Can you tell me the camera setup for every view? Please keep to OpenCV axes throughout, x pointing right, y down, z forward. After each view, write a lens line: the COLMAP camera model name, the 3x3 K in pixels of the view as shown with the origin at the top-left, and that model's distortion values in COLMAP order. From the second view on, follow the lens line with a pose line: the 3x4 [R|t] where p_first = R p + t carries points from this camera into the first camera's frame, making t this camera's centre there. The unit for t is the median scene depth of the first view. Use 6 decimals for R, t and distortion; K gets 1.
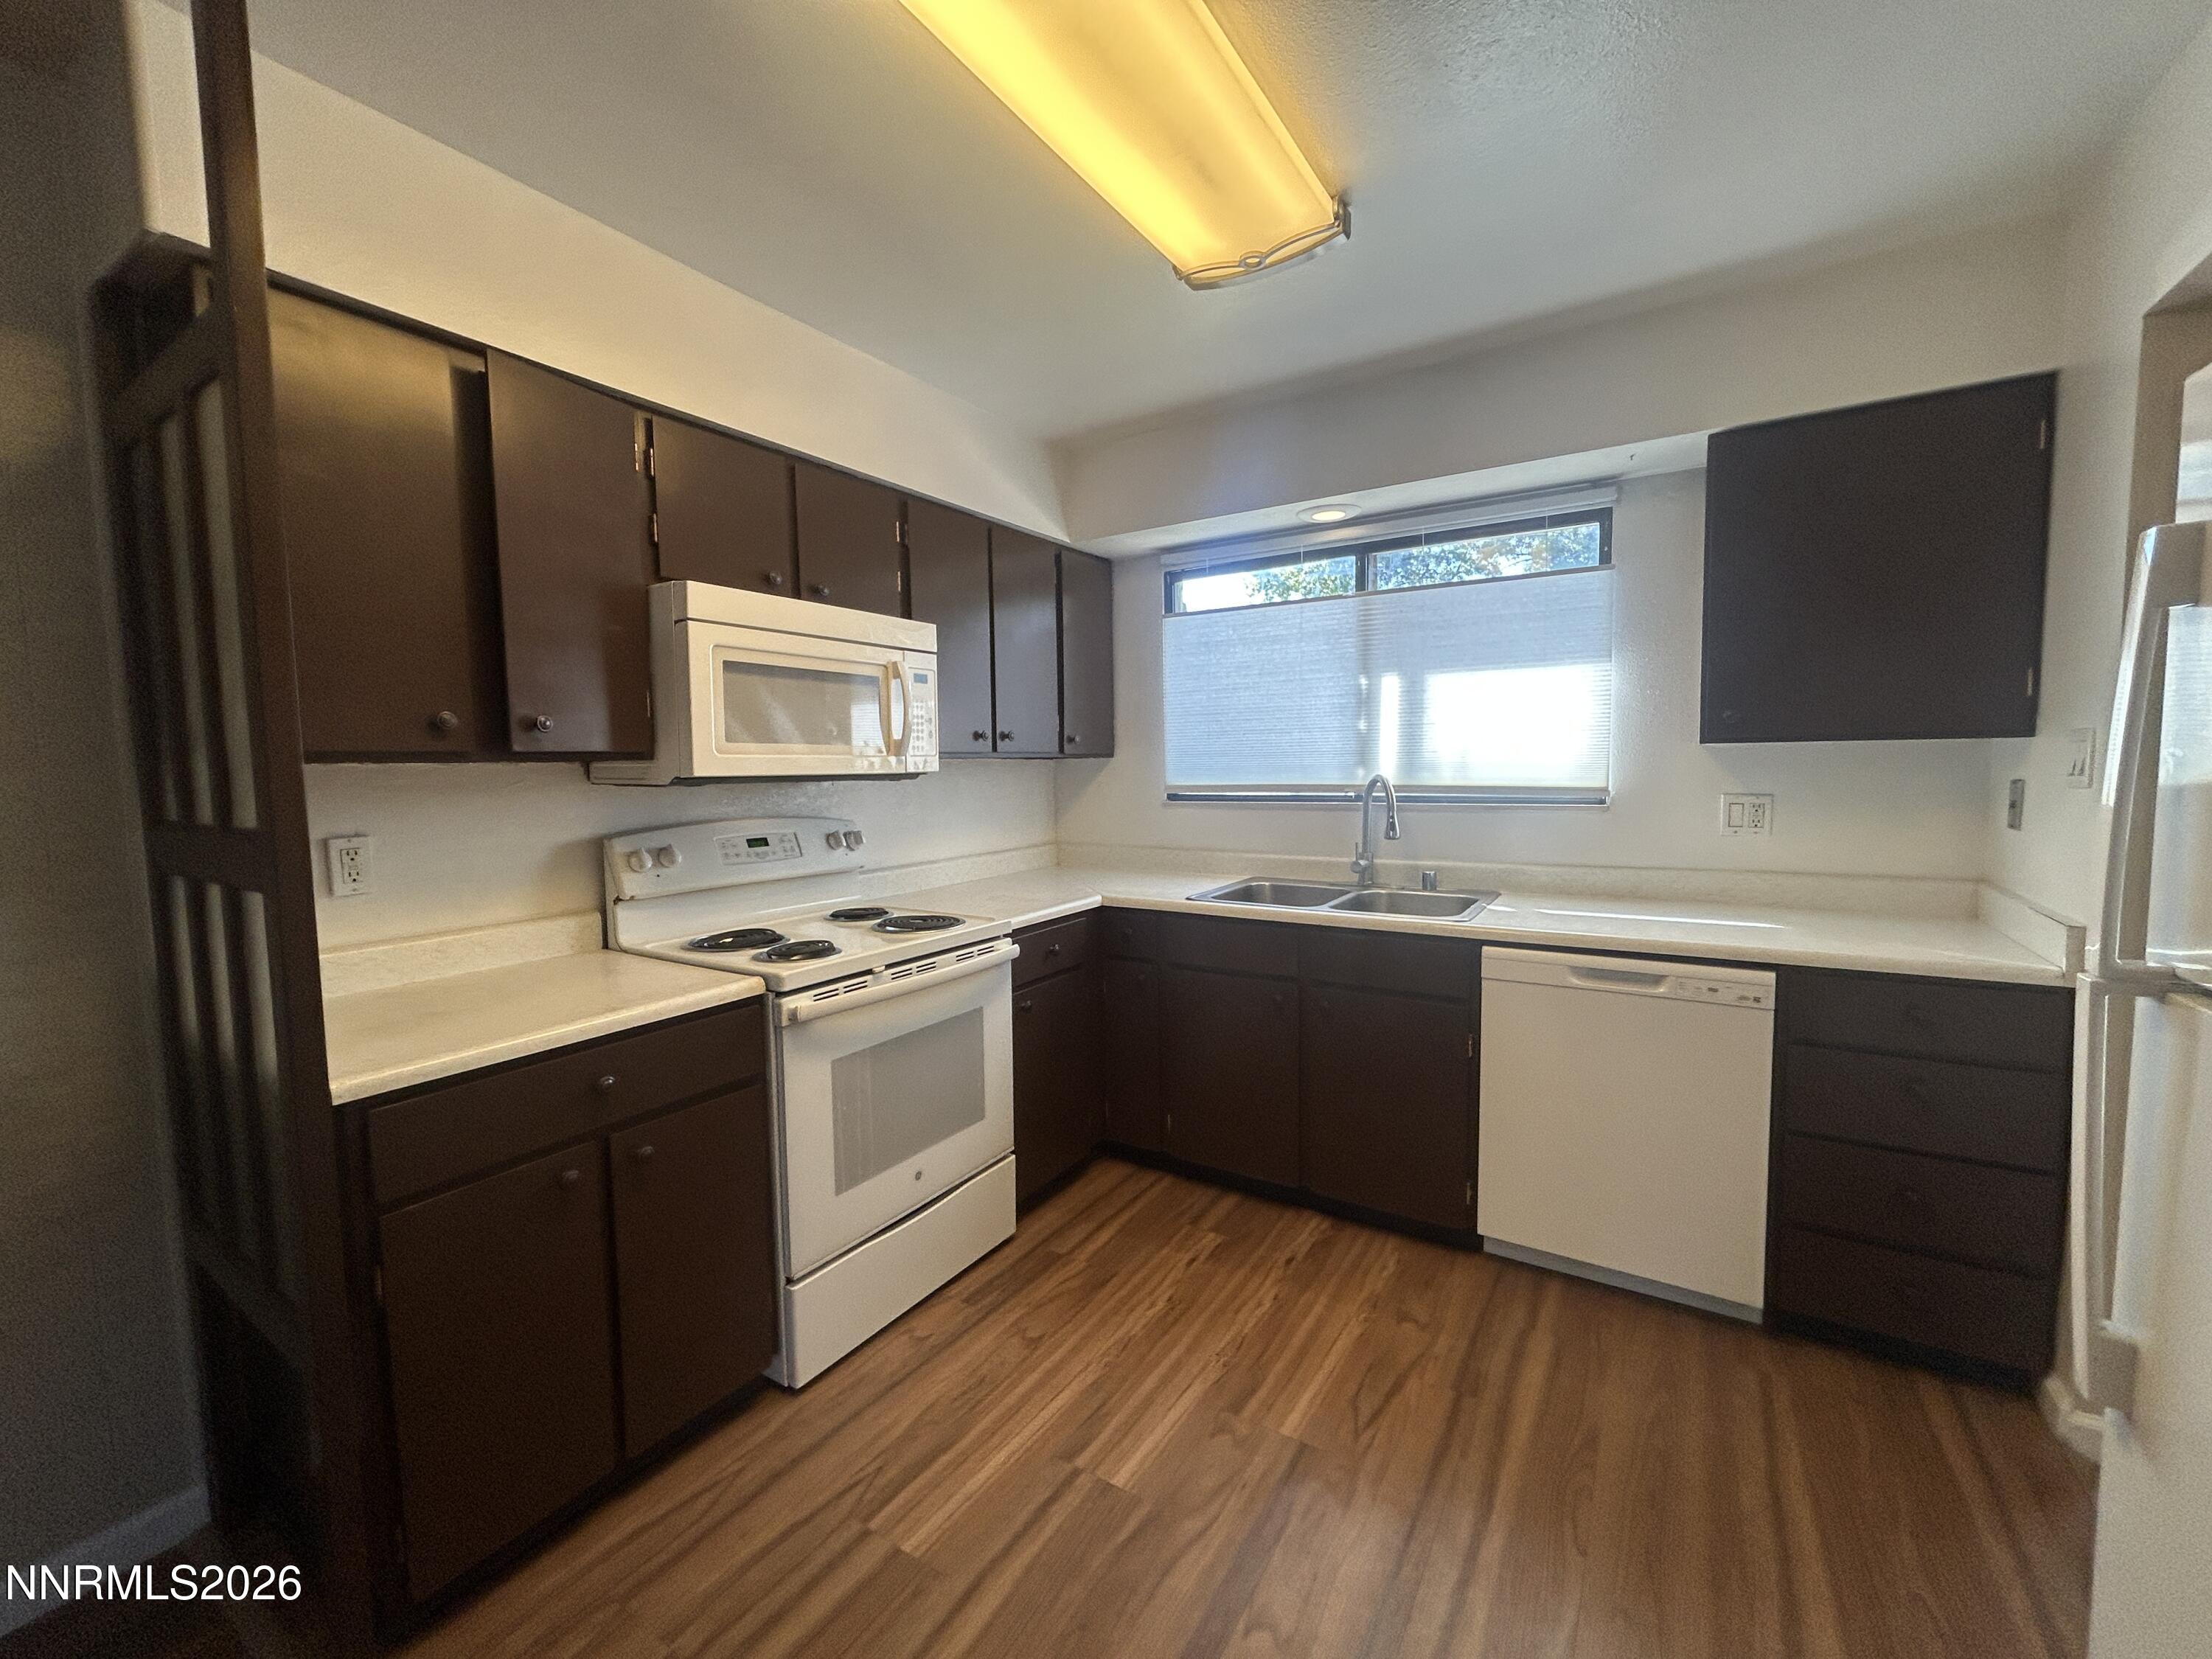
lens RADIAL K [[890.0, 0, 1106.0], [0, 890.0, 829.5], [0, 0, 1]] dist [-0.000885, -0.000162]
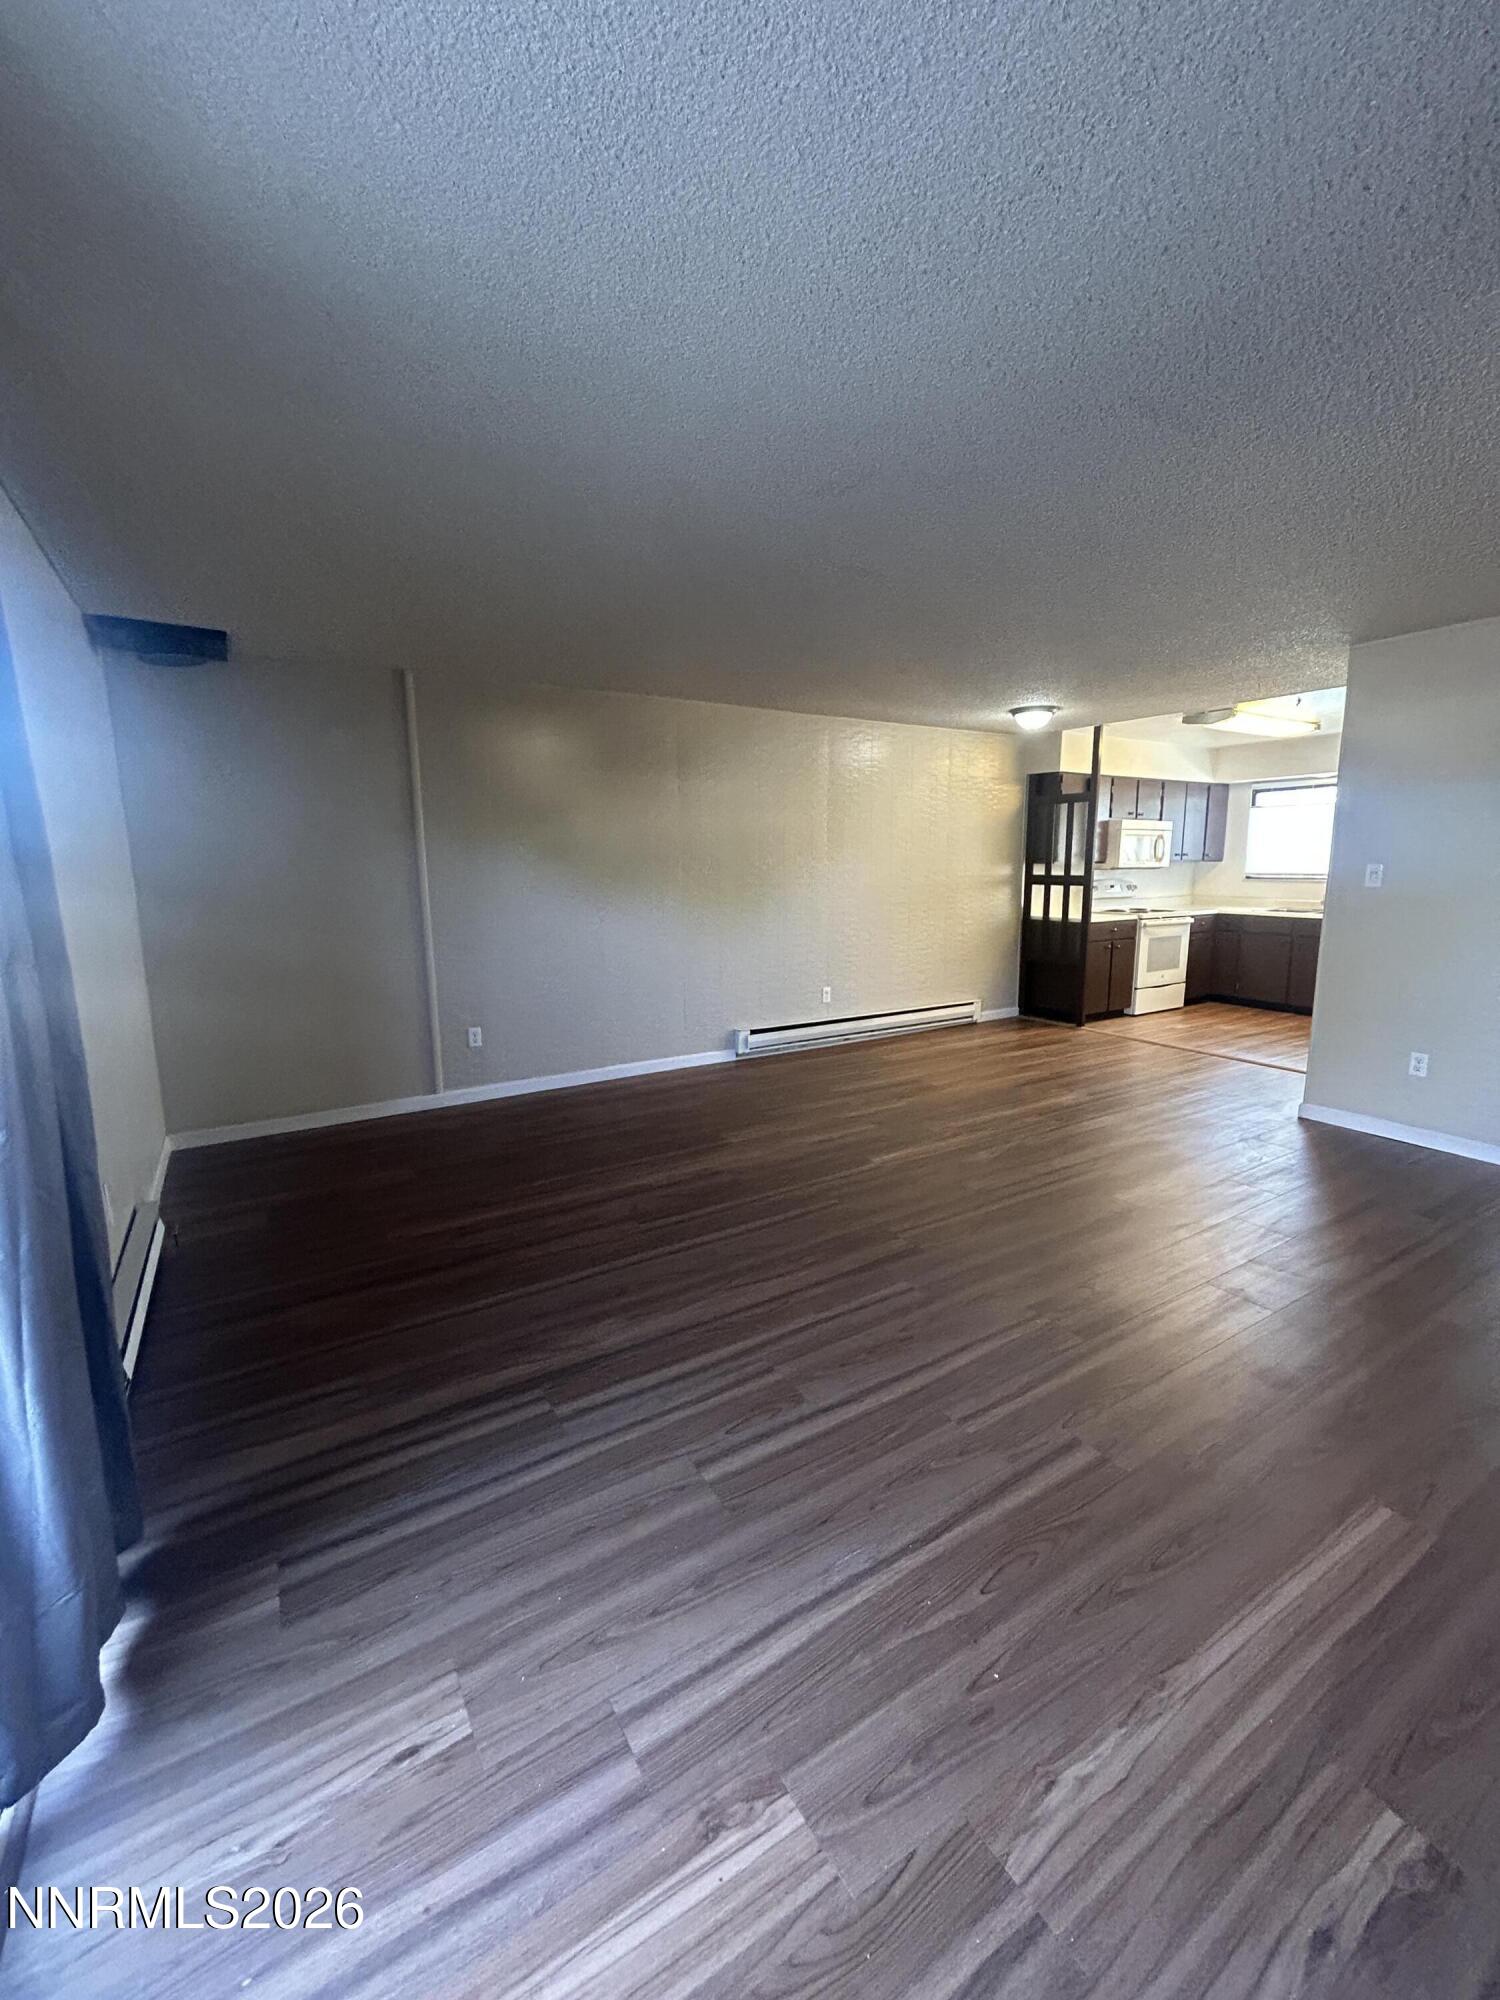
lens RADIAL K [[814.5, 0, 750.0], [0, 814.5, 1000.0], [0, 0, 1]] dist [-0.015877, 0.000126]
pose [[0.895249, 0.074075, -0.439366, -0.224529], [-0.030294, 0.993921, 0.105844, 0.157035], [0.444535, -0.081446, 0.892051, -2.447769]]
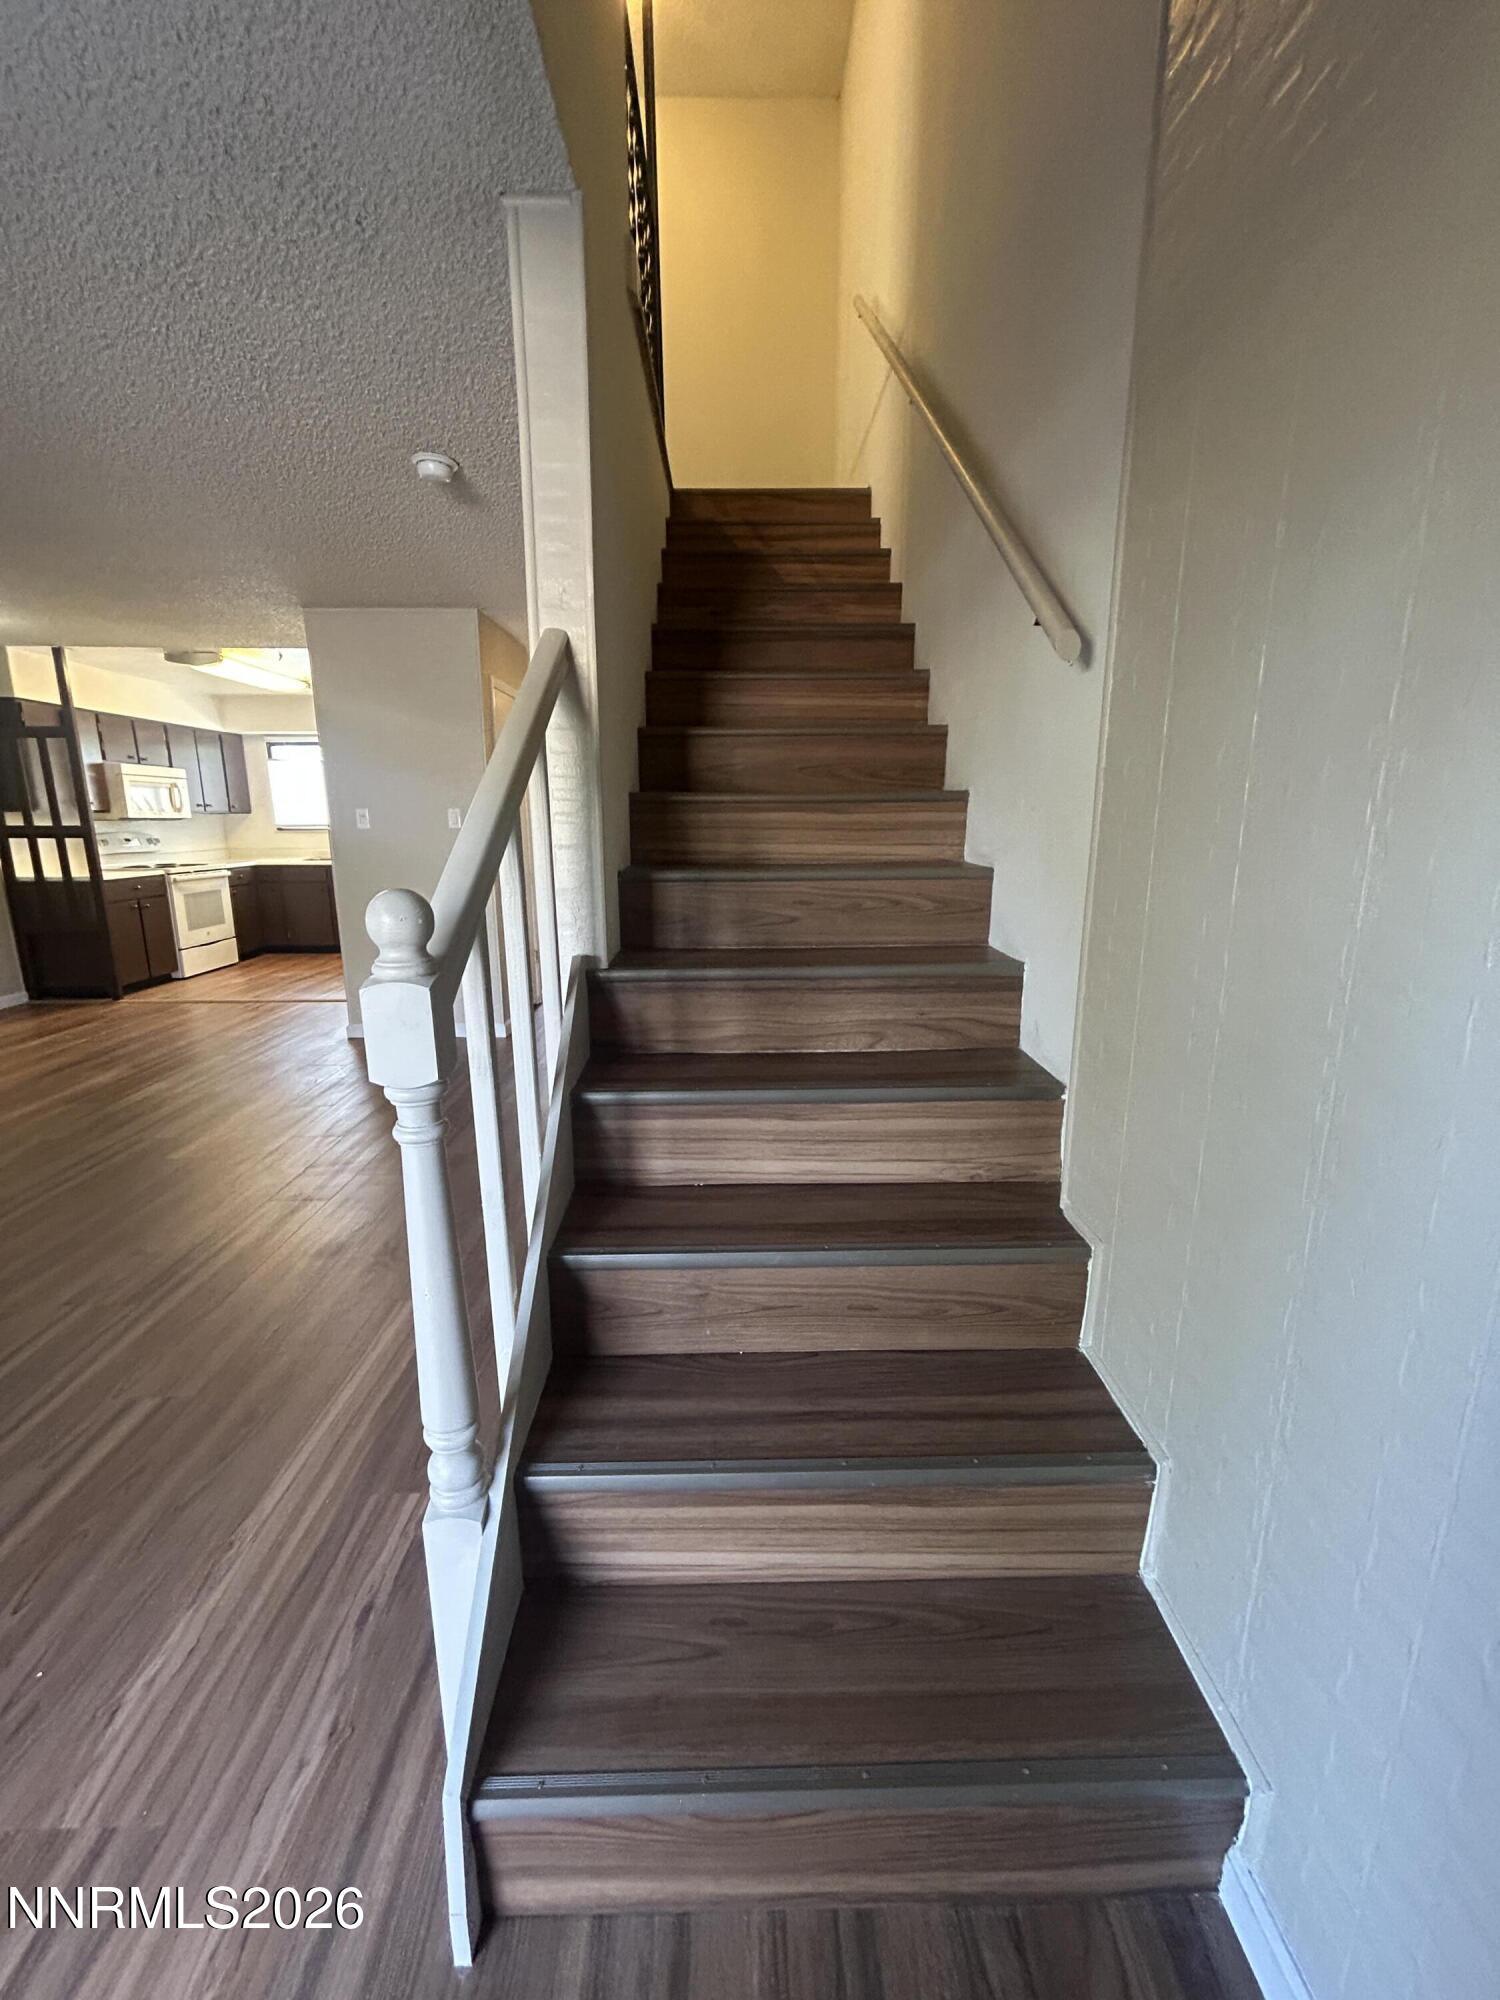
lens RADIAL K [[804.7, 0, 750.0], [0, 804.7, 1000.0], [0, 0, 1]] dist [-0.000885, -0.000162]
pose [[0.835772, -0.111072, 0.537724, -0.140501], [0.031610, 0.987435, 0.154835, 0.193402], [-0.548166, -0.112409, 0.828781, -2.519692]]
